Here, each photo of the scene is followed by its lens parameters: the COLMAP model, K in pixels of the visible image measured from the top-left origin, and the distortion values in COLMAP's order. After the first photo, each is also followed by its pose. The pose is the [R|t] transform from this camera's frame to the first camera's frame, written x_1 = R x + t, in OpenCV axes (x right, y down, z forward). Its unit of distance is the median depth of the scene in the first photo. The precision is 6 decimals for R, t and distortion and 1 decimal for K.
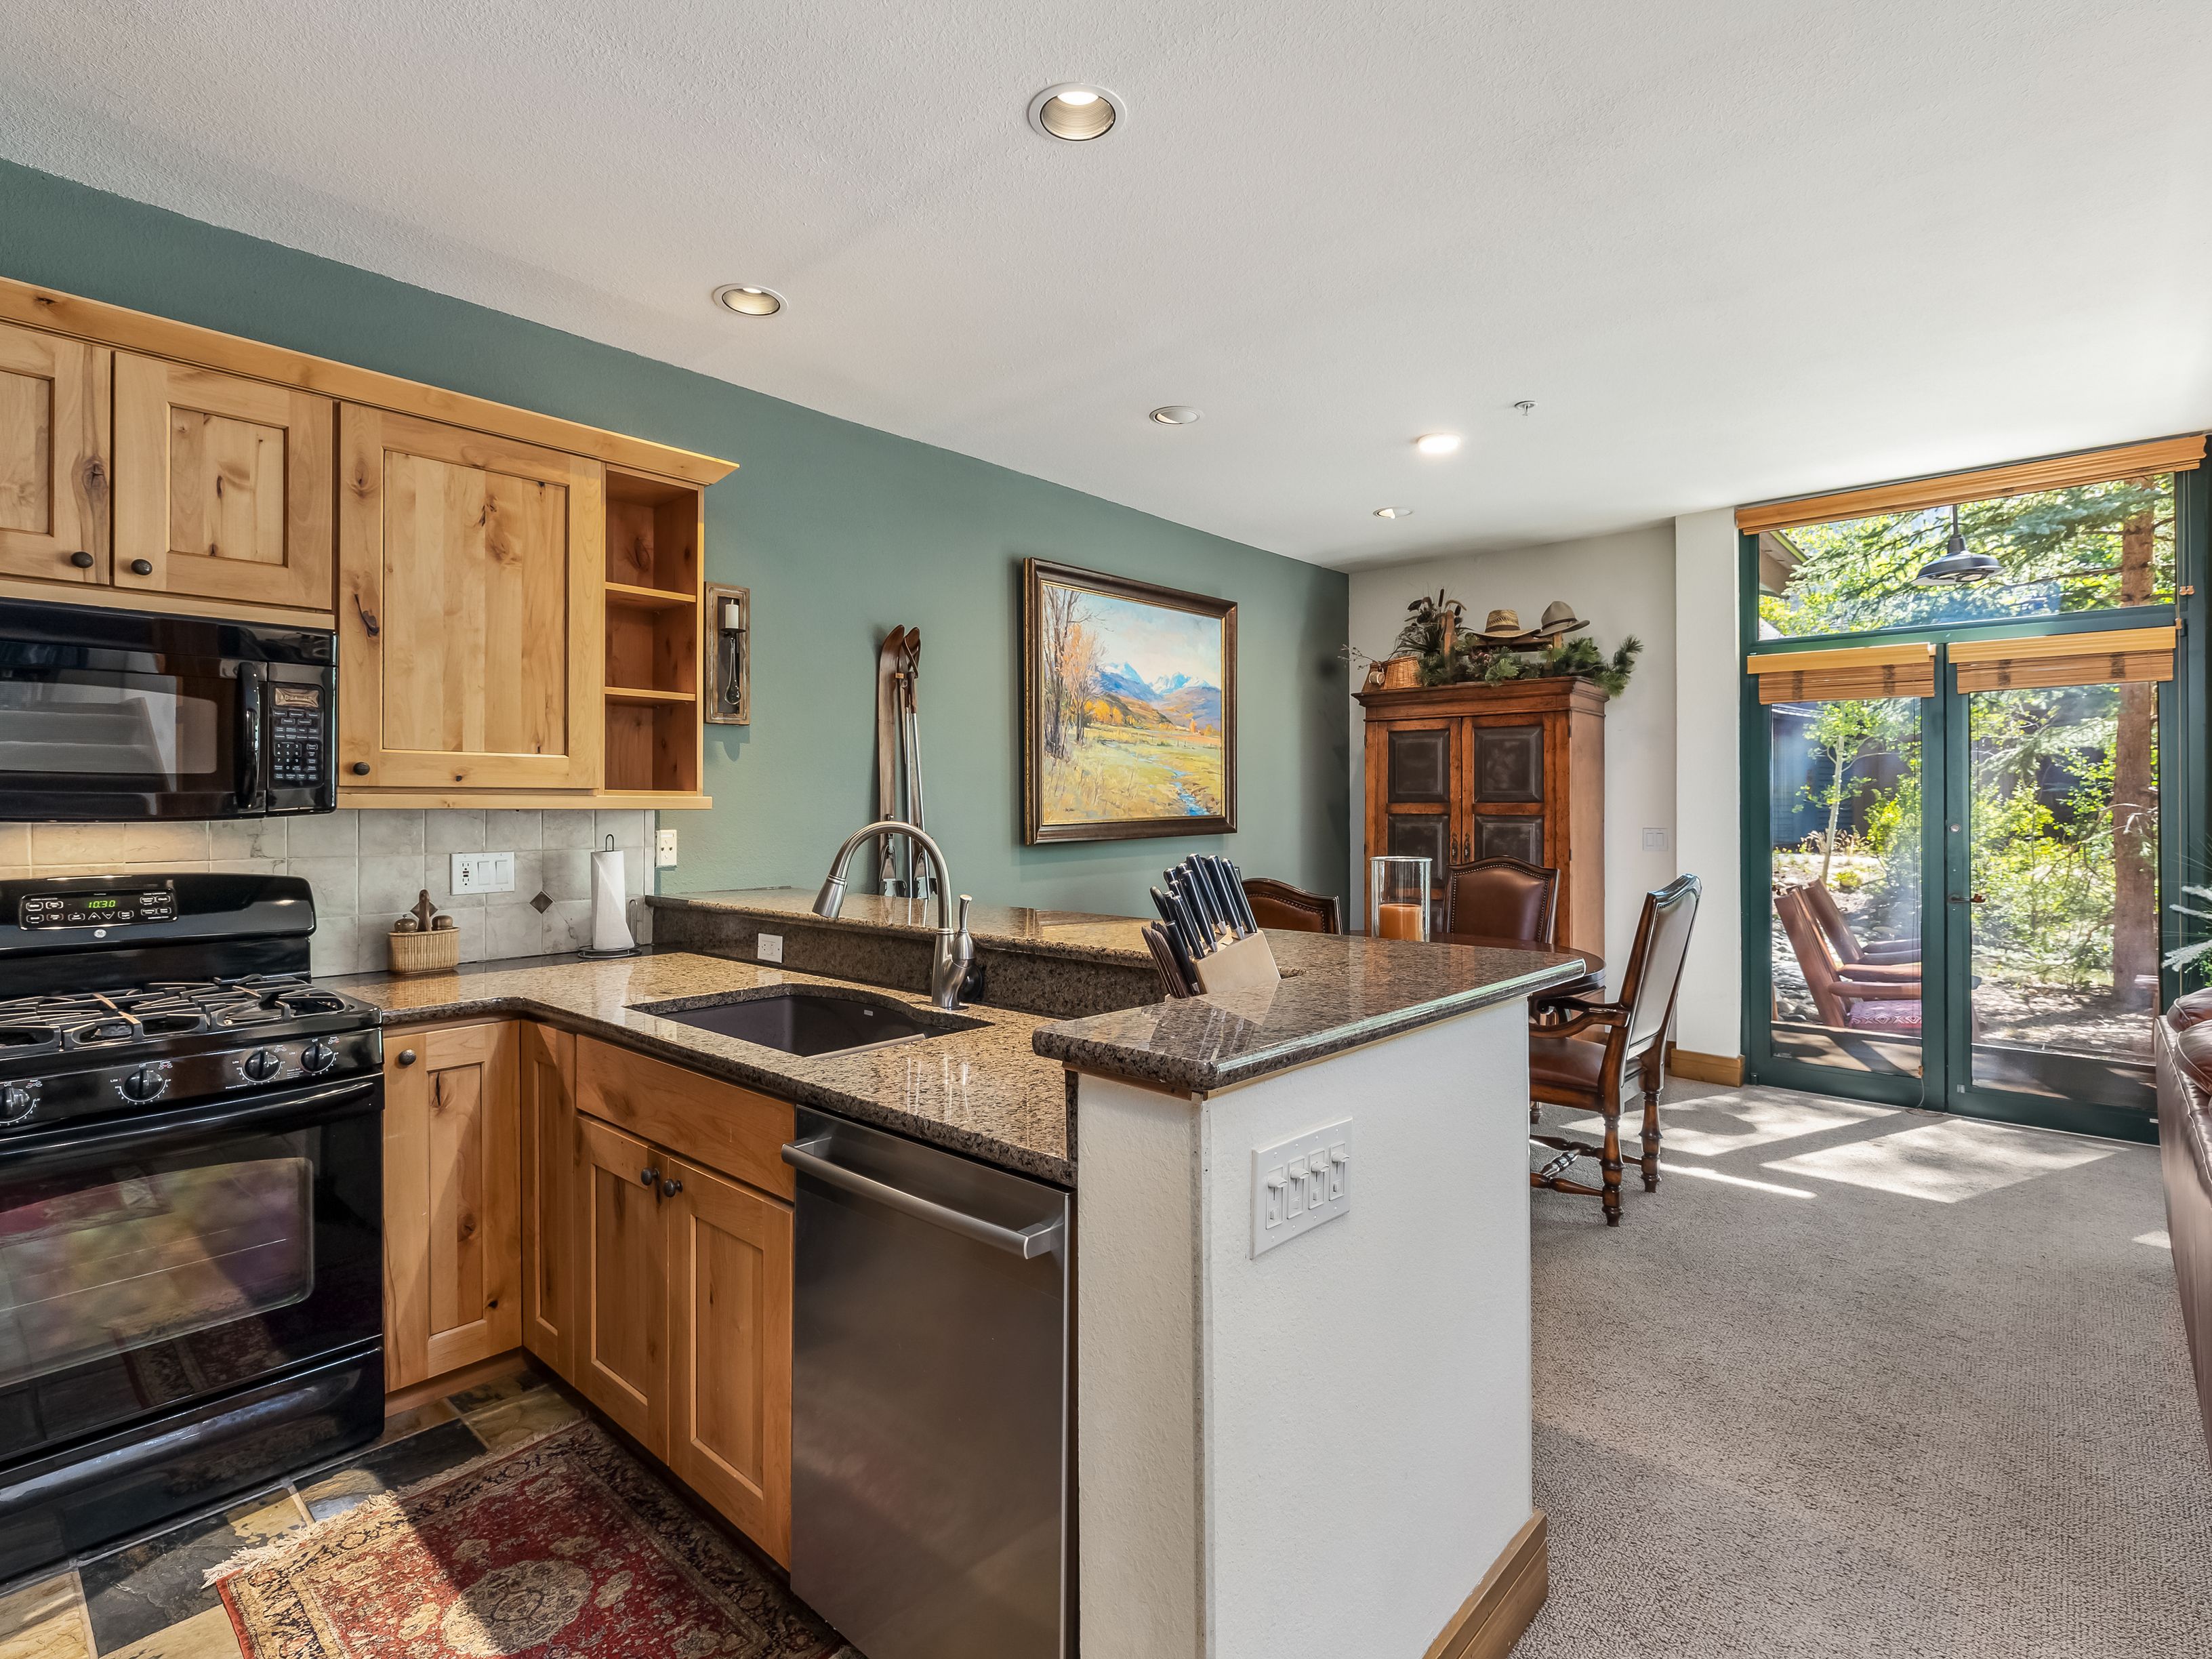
lens RADIAL K [[1079.2, 0, 975.1], [0, 1079.2, 803.2], [0, 0, 1]] dist [0.002646, 0.000883]
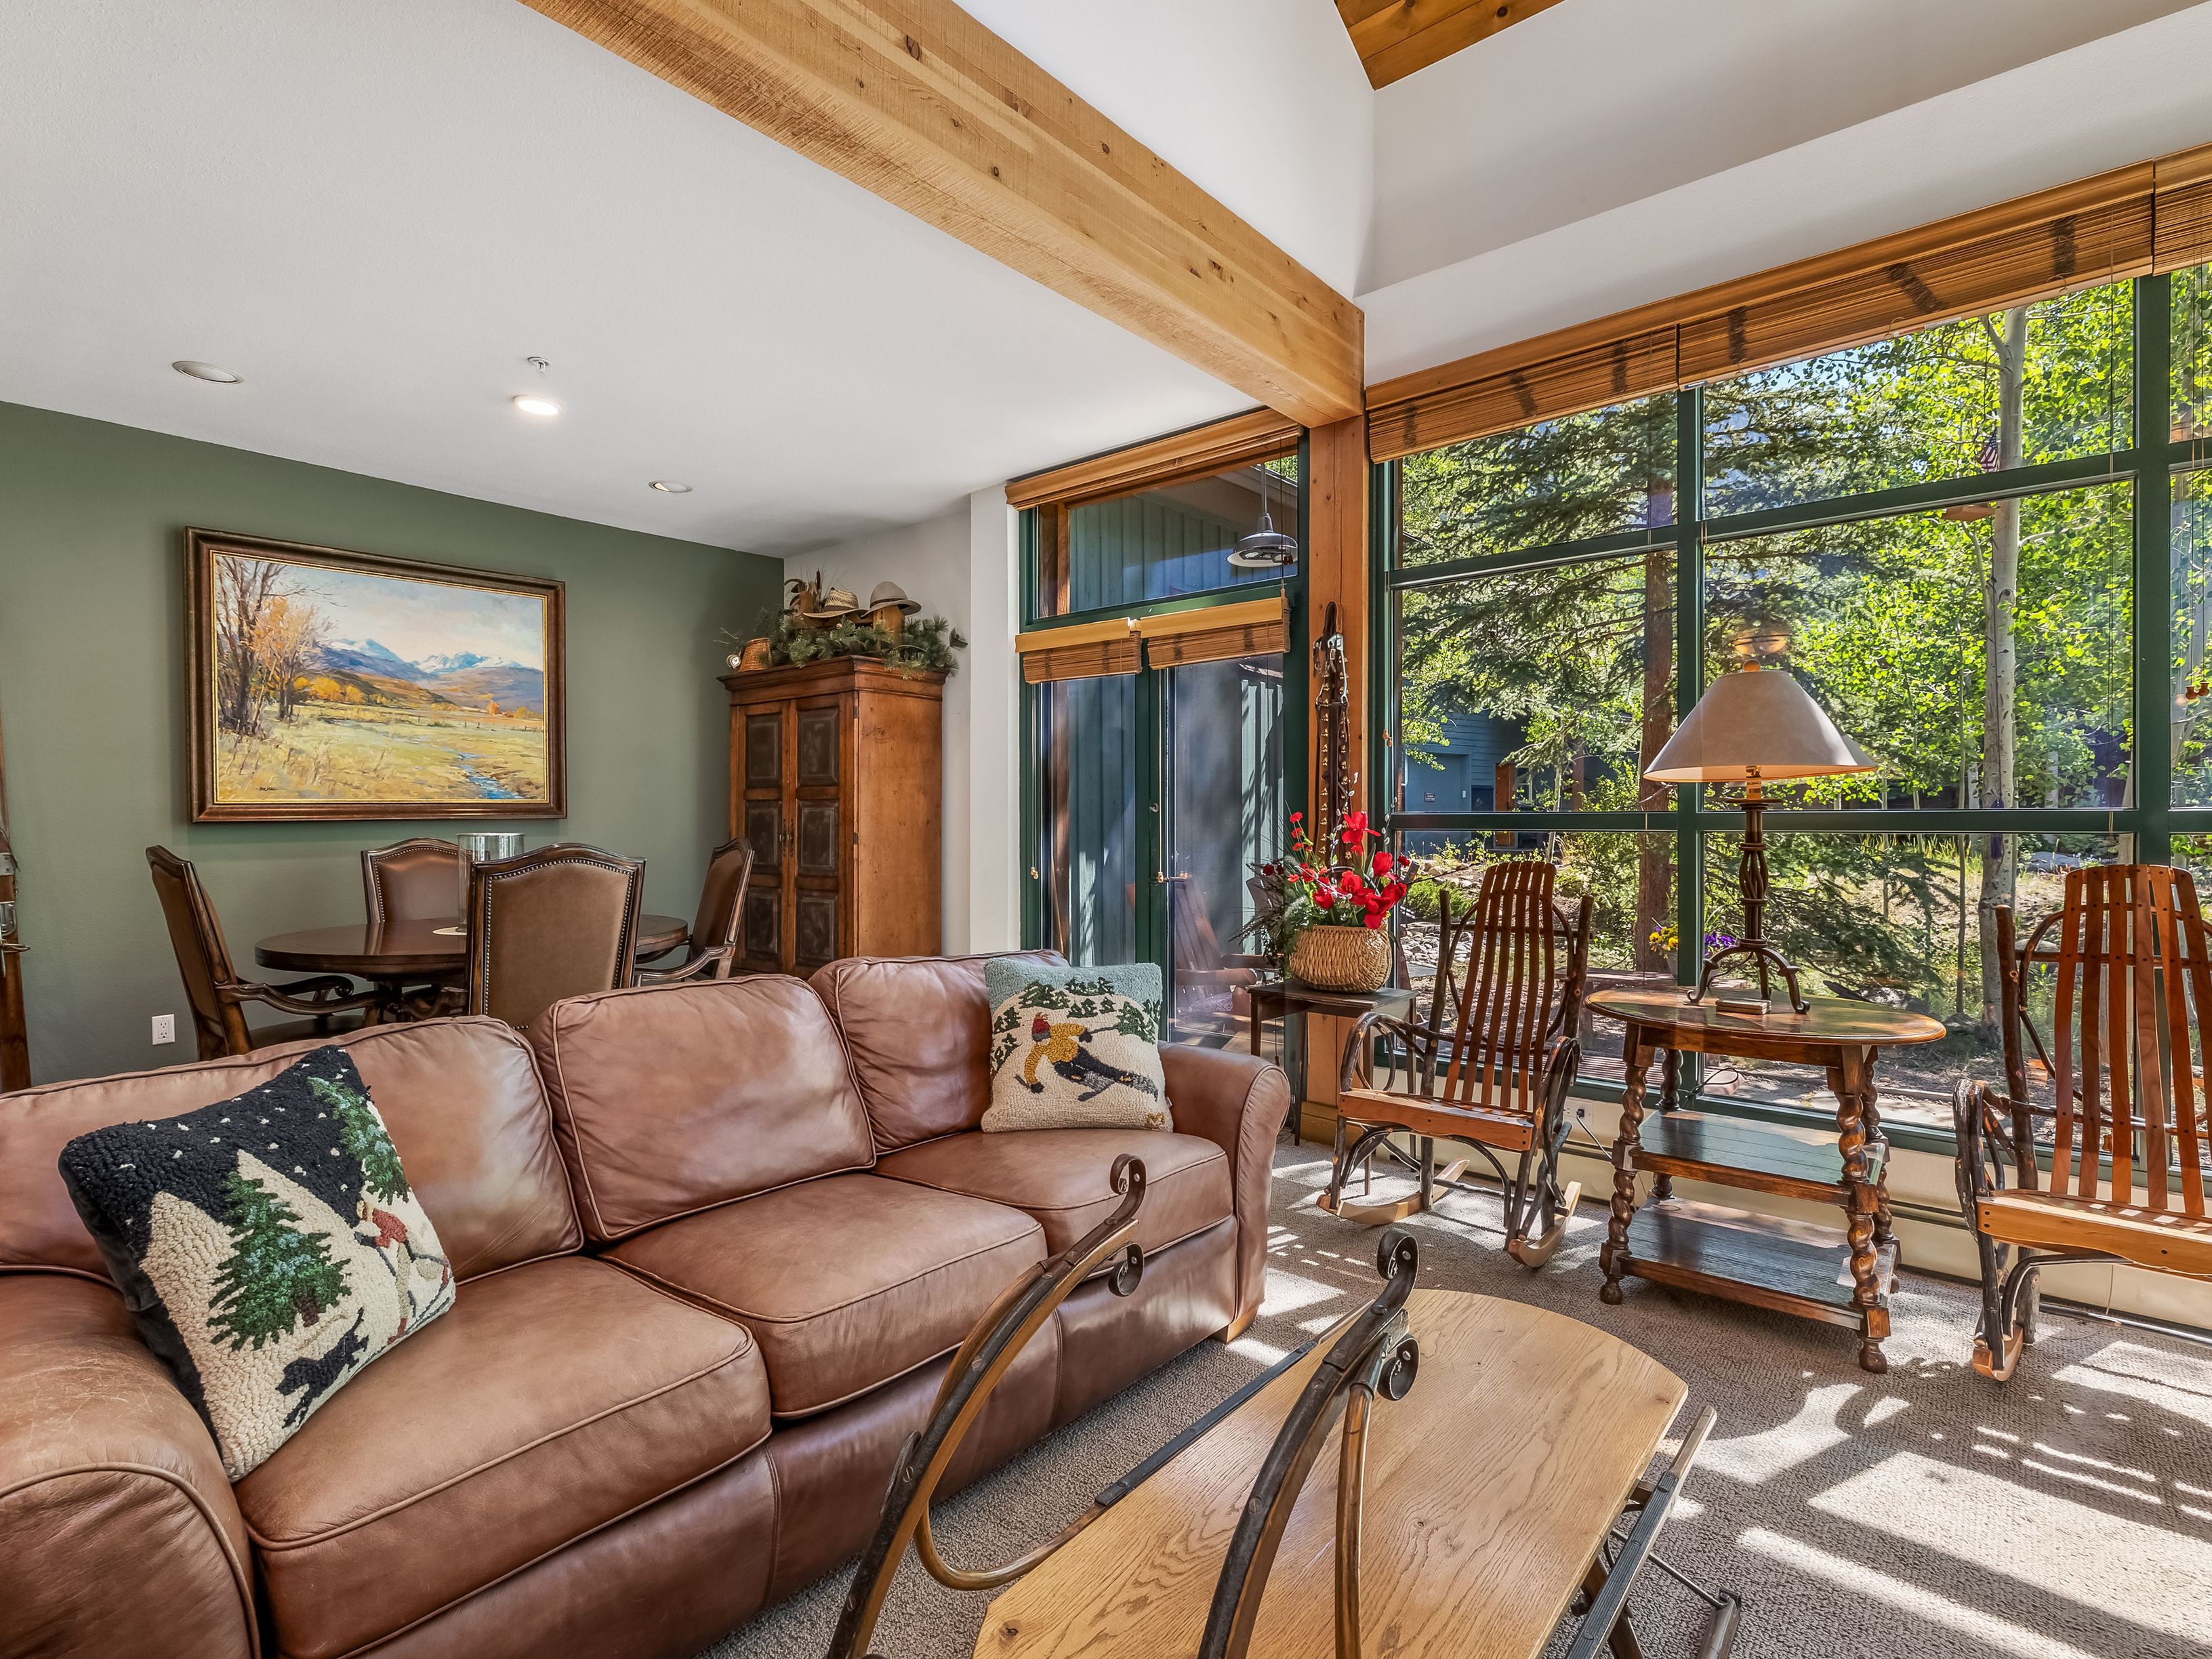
lens RADIAL K [[1078.9, 0, 936.6], [0, 1078.9, 818.4], [0, 0, 1]] dist [-0.000495, 0.000248]
pose [[0.999979, 0.000817, 0.006448, 0.602792], [-0.000829, 0.999998, 0.001922, 0.026612], [-0.006446, -0.001928, 0.999977, 0.025129]]
